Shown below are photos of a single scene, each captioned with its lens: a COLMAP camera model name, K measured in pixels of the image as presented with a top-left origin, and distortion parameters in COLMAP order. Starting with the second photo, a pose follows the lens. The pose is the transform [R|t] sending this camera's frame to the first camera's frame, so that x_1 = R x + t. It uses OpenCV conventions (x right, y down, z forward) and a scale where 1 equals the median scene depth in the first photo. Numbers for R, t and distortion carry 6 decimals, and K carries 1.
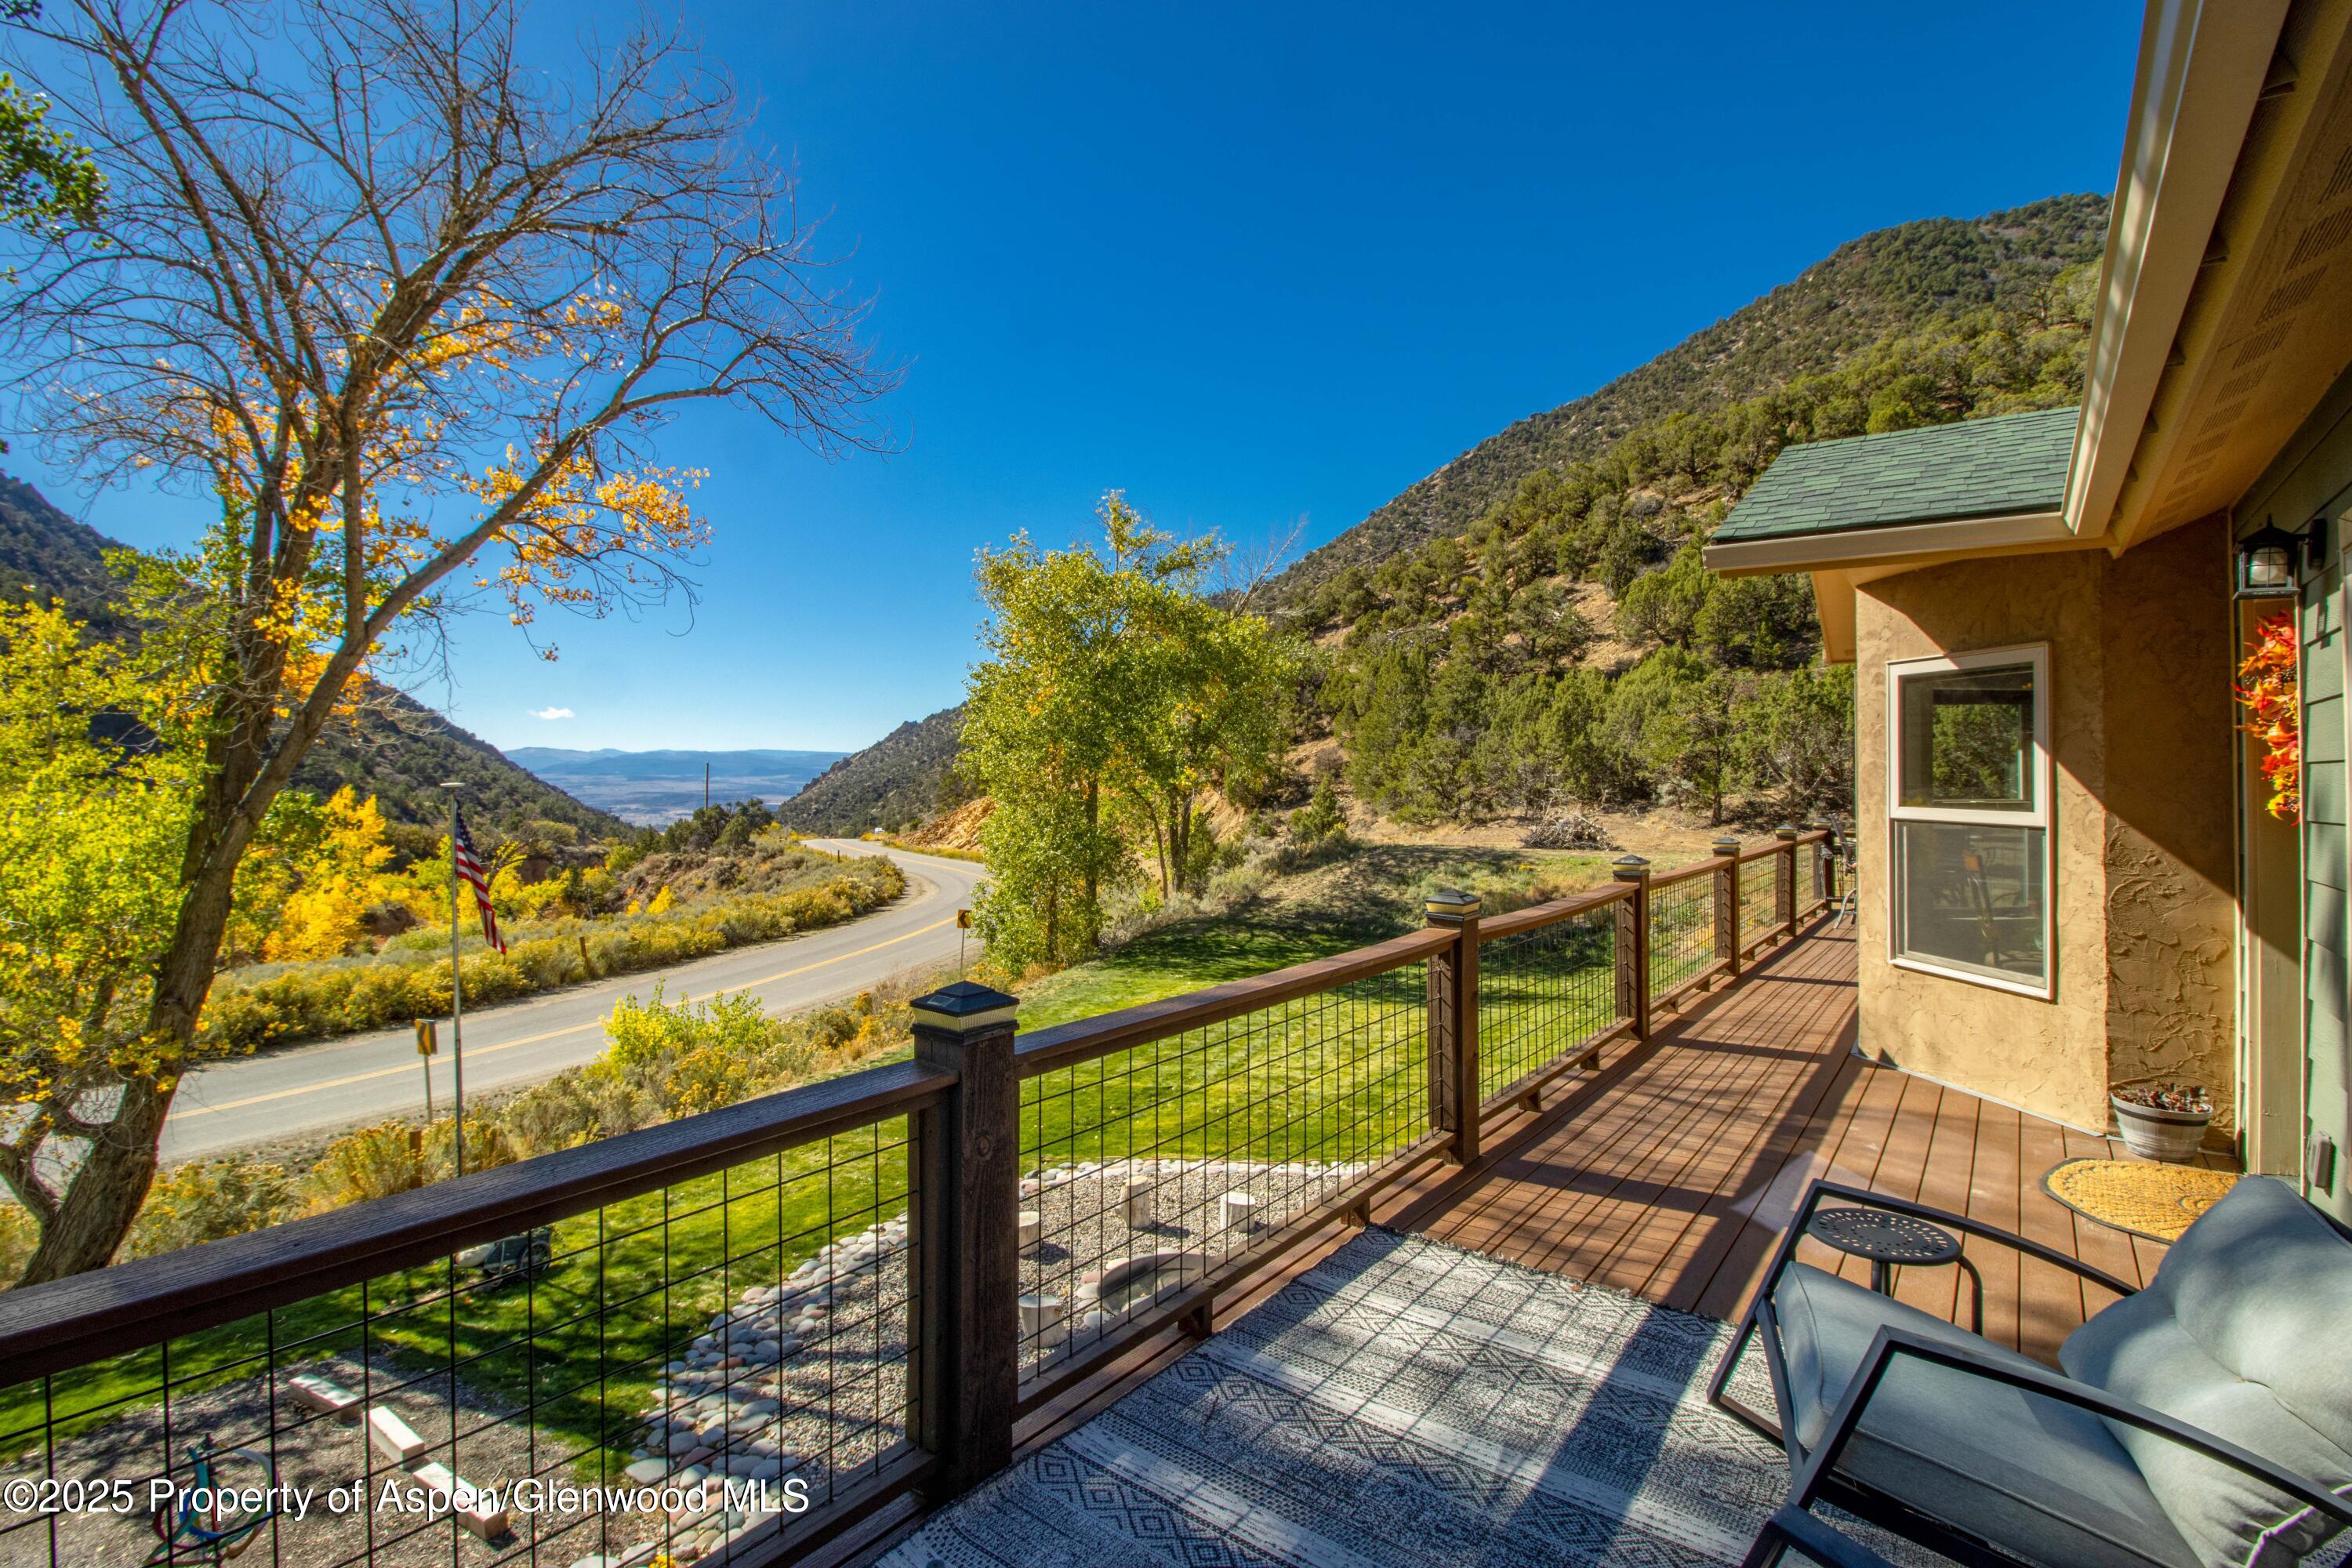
lens RADIAL K [[1076.6, 0, 1170.6], [0, 1076.6, 782.6], [0, 0, 1]] dist [-0.002366, -0.000244]
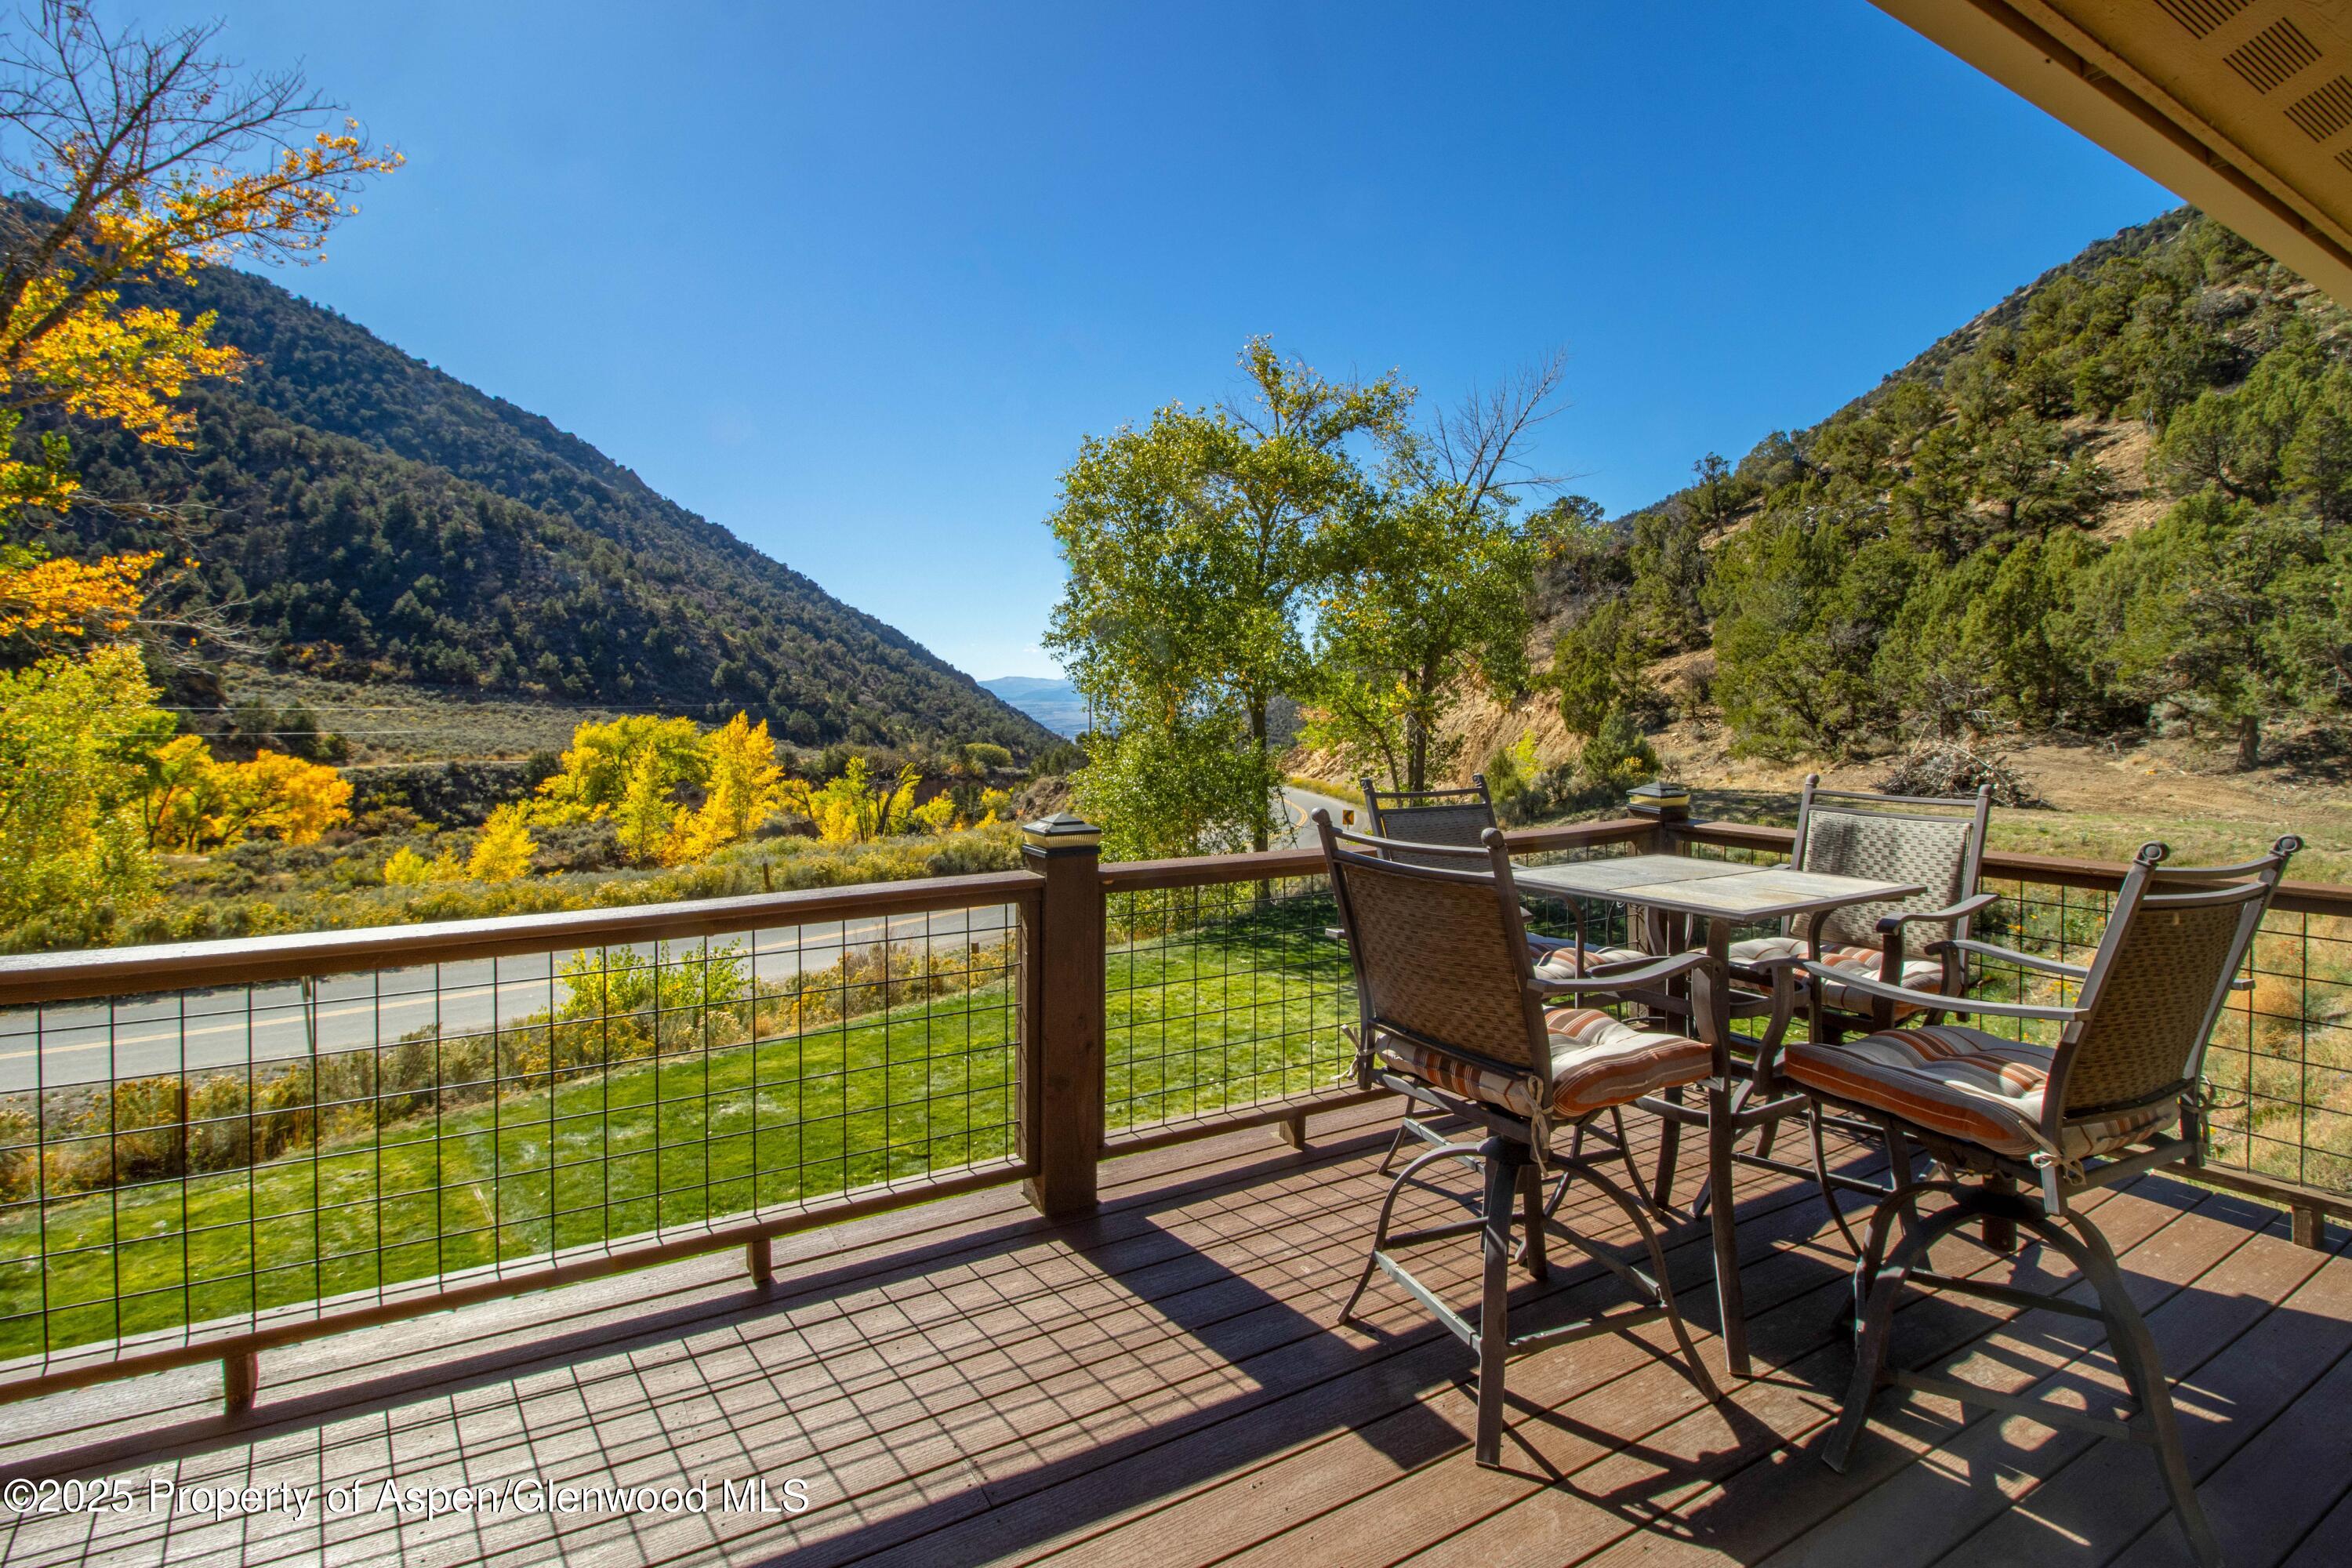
lens RADIAL K [[1125.2, 0, 1177.8], [0, 1125.2, 718.6], [0, 0, 1]] dist [0.002189, -0.013409]
pose [[0.930818, -0.000745, -0.365481, 0.149173], [0.004605, 0.999942, 0.009690, 0.001523], [0.365453, -0.010703, 0.930768, 0.158787]]
